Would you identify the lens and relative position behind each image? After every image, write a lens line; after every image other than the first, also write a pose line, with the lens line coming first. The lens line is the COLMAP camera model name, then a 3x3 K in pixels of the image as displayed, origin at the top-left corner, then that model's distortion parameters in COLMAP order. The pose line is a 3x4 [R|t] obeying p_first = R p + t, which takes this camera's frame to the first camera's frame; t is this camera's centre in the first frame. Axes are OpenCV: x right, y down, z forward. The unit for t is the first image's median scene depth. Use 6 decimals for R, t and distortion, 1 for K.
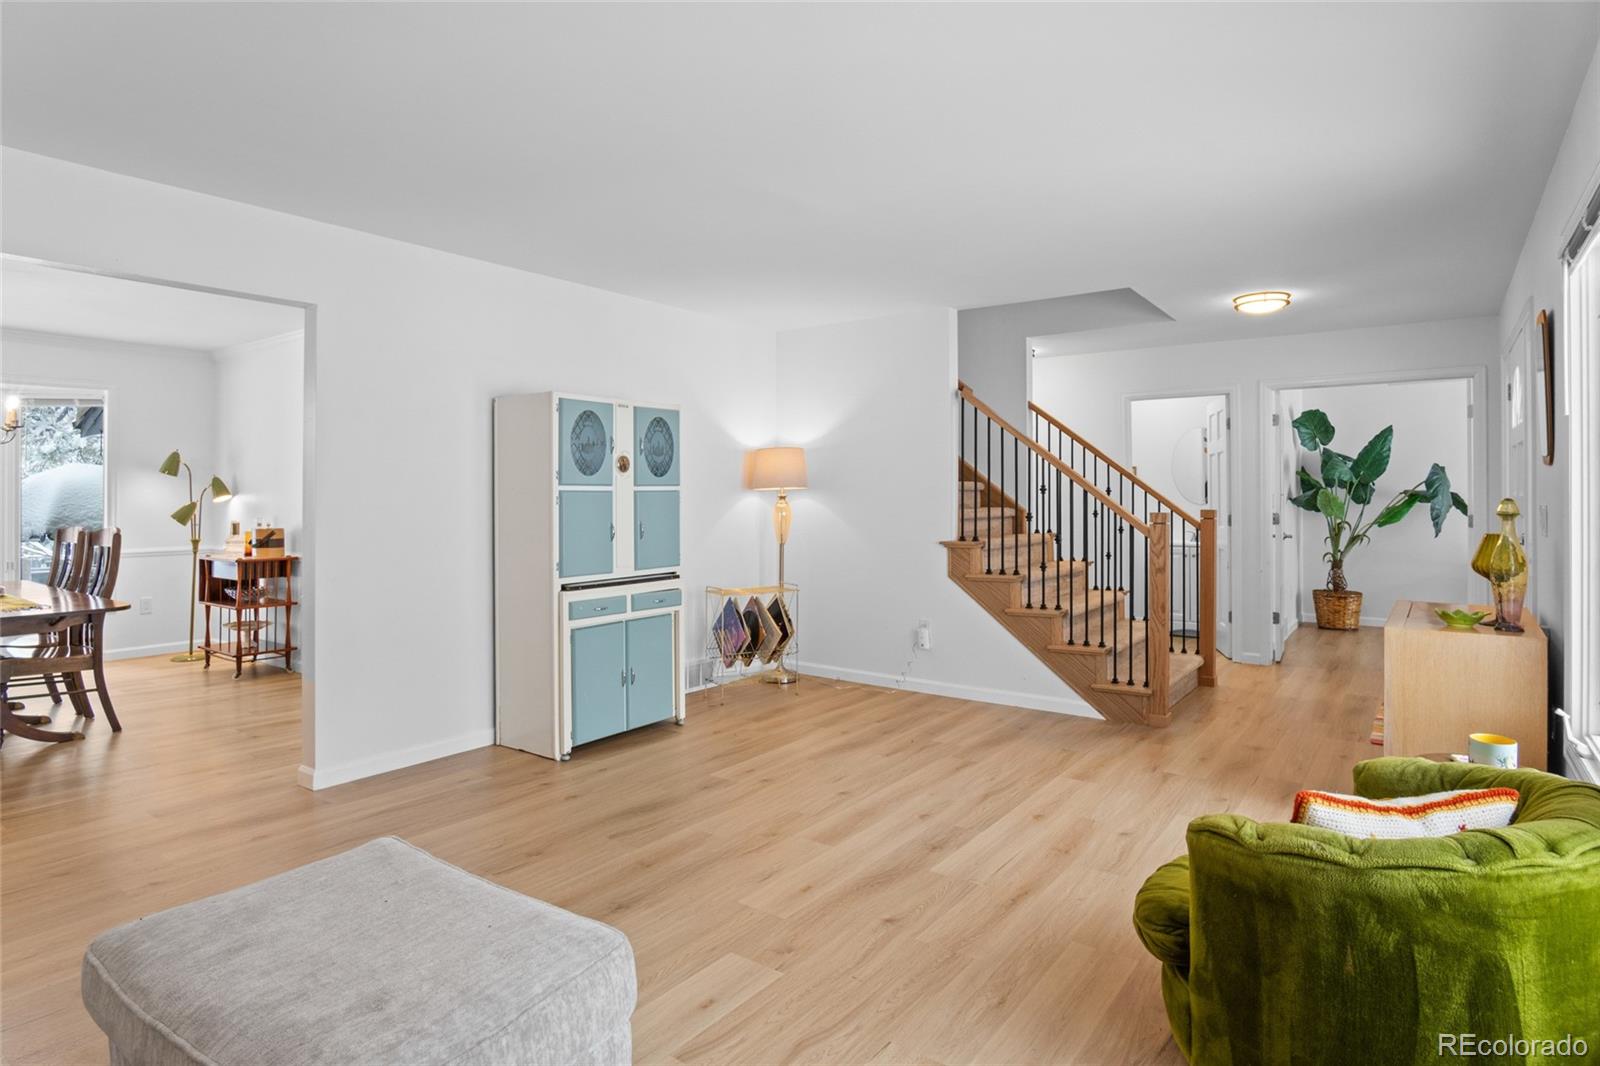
lens RADIAL K [[875.8, 0, 805.7], [0, 875.8, 486.4], [0, 0, 1]] dist [-0.024085, -0.000638]
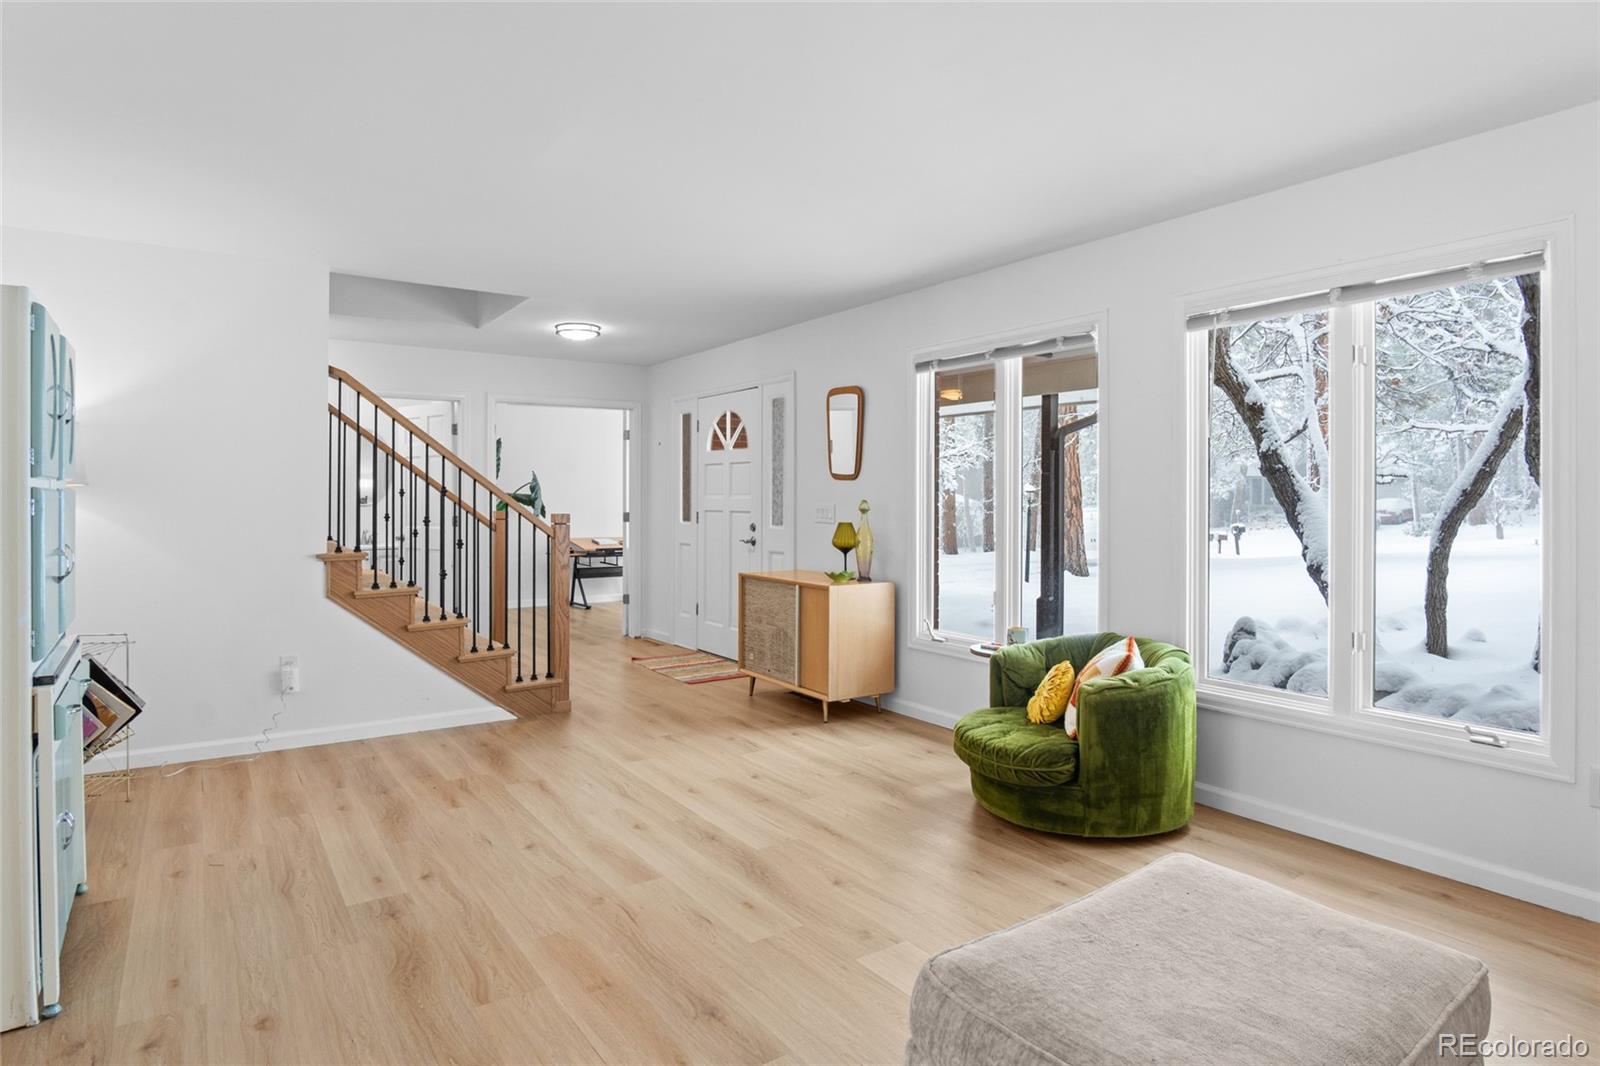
lens RADIAL K [[875.8, 0, 793.9], [0, 875.8, 497.1], [0, 0, 1]] dist [-0.024085, -0.000638]
pose [[0.338086, 0.002104, 0.941113, -0.633604], [-0.011476, 0.999932, 0.001887, 0.005431], [-0.941045, -0.011438, 0.338087, 0.449117]]
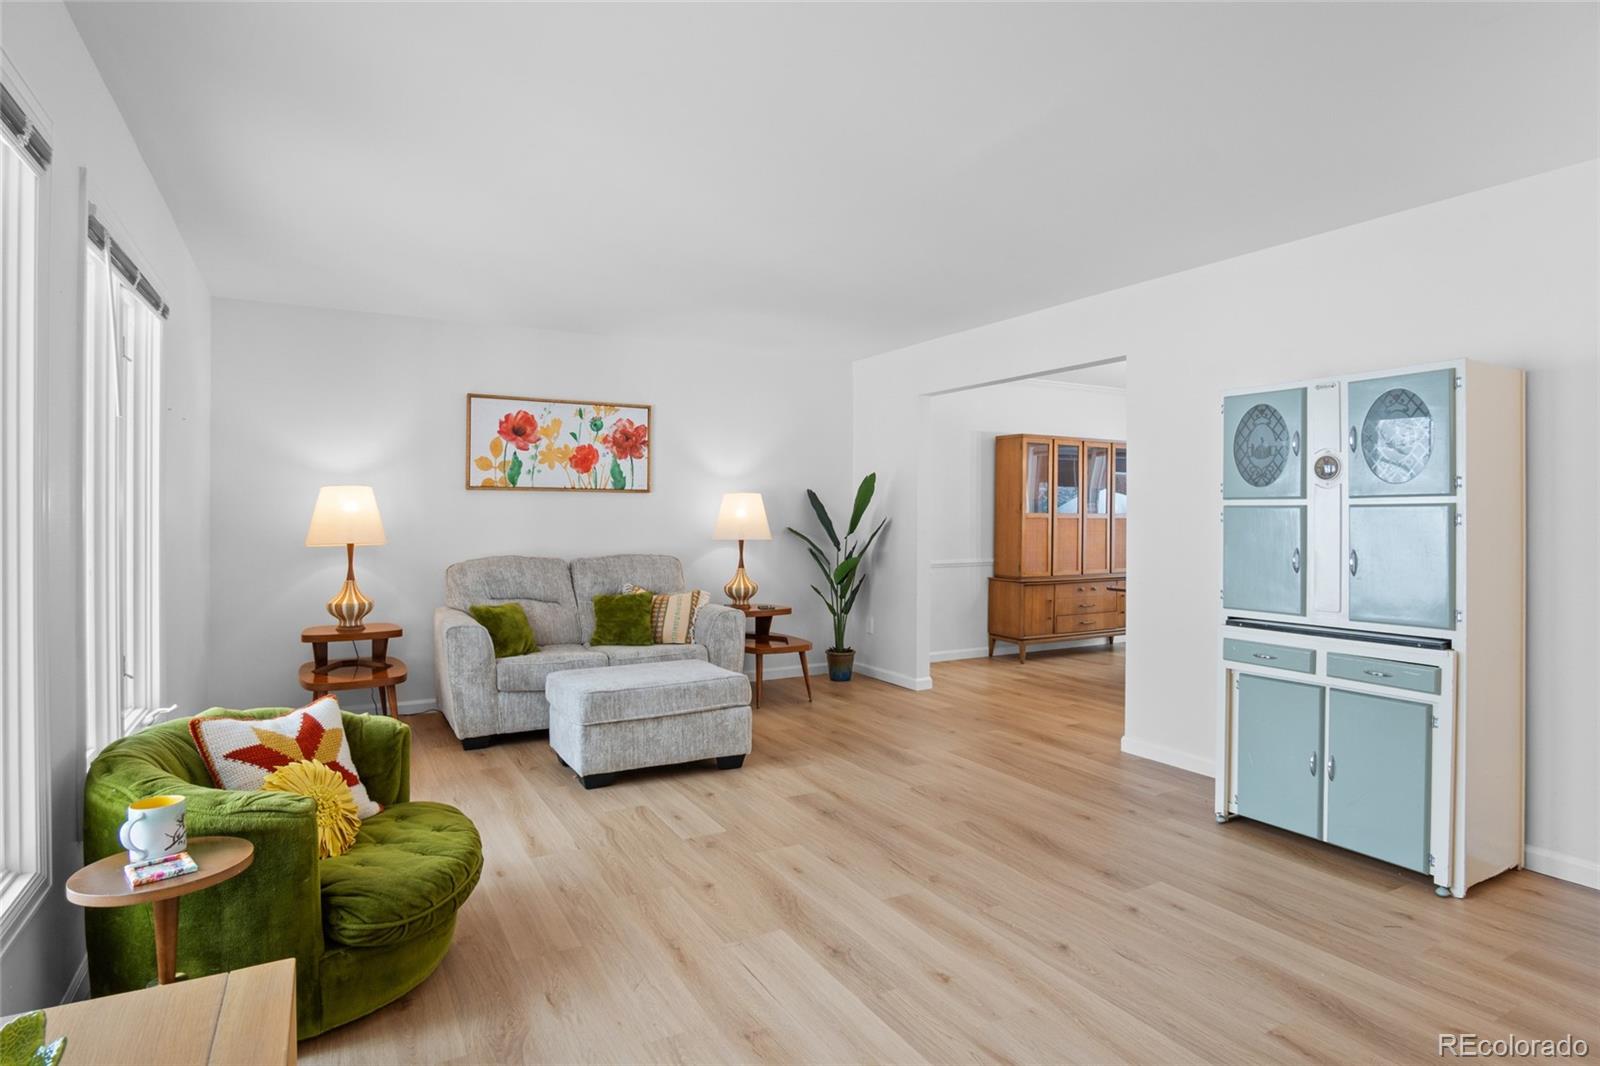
lens RADIAL K [[875.8, 0, 802.8], [0, 875.8, 513.4], [0, 0, 1]] dist [-0.024085, -0.000638]
pose [[-0.424473, -0.001582, -0.905439, 0.703228], [0.007109, 0.999962, -0.005080, 0.014330], [0.905413, -0.008593, -0.424445, 1.047911]]
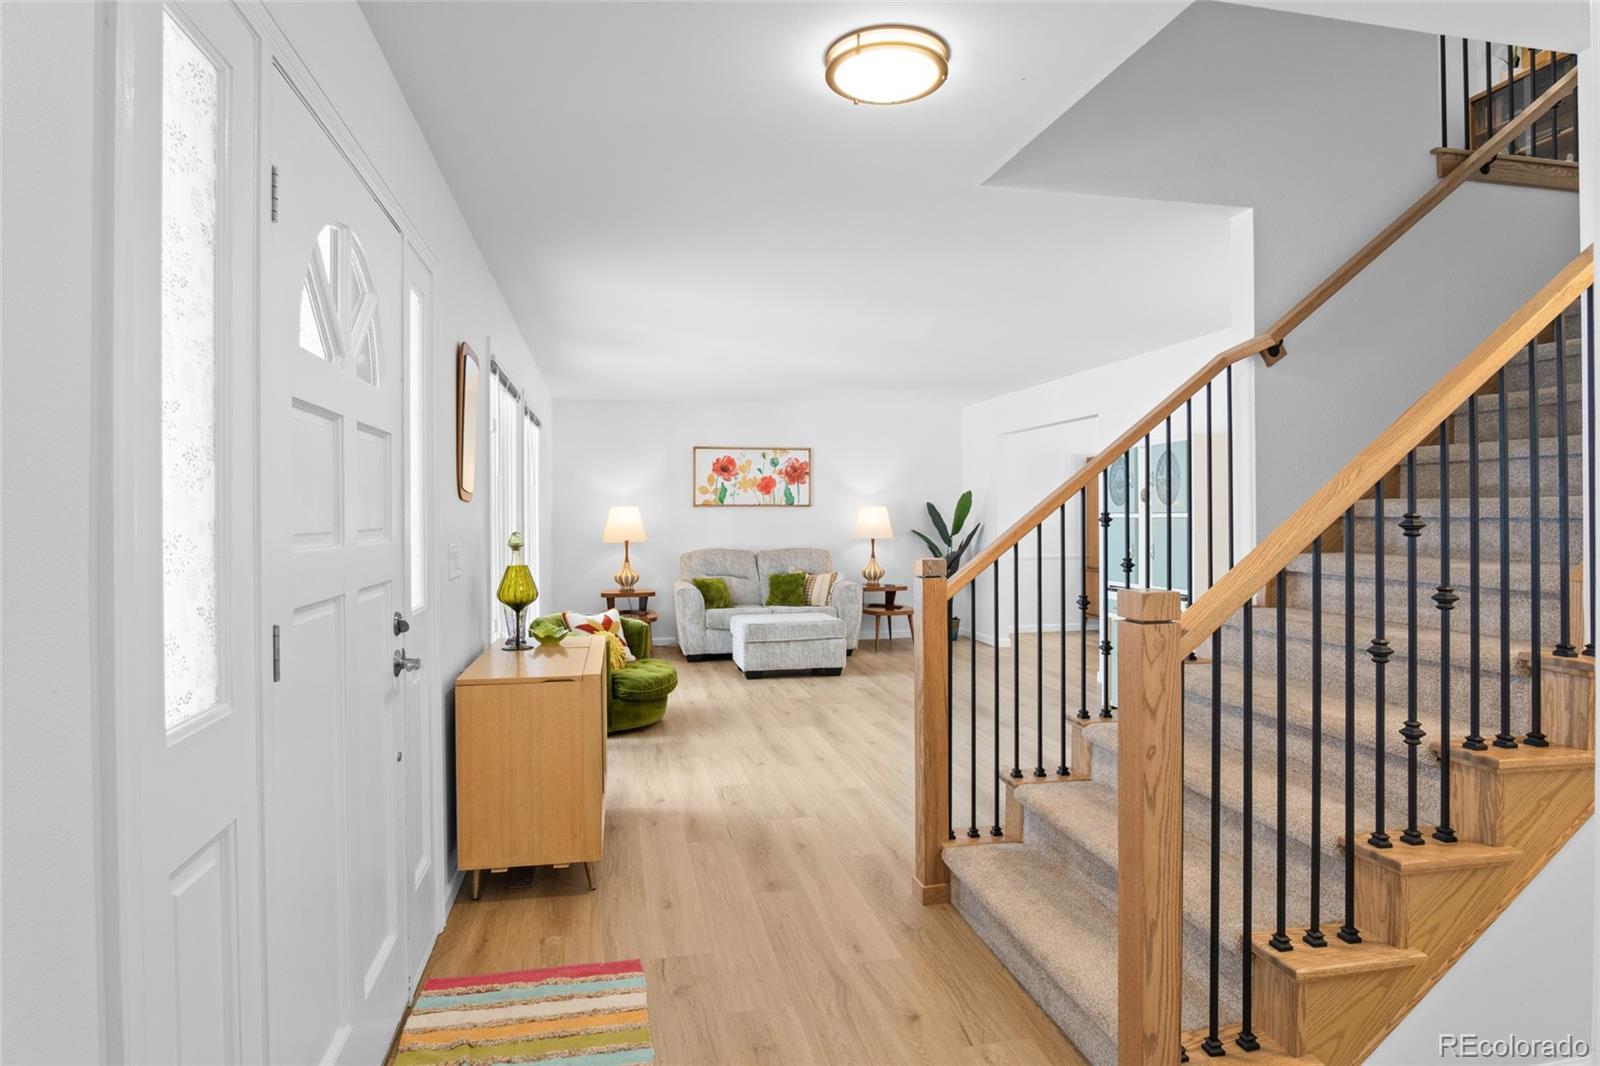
lens RADIAL K [[875.8, 0, 796.7], [0, 875.8, 521.4], [0, 0, 1]] dist [-0.024085, -0.000638]
pose [[-0.670755, 0.010267, -0.741608, 1.147243], [0.013982, 0.999902, 0.001197, 0.002777], [0.741548, -0.009566, -0.670832, 1.663281]]
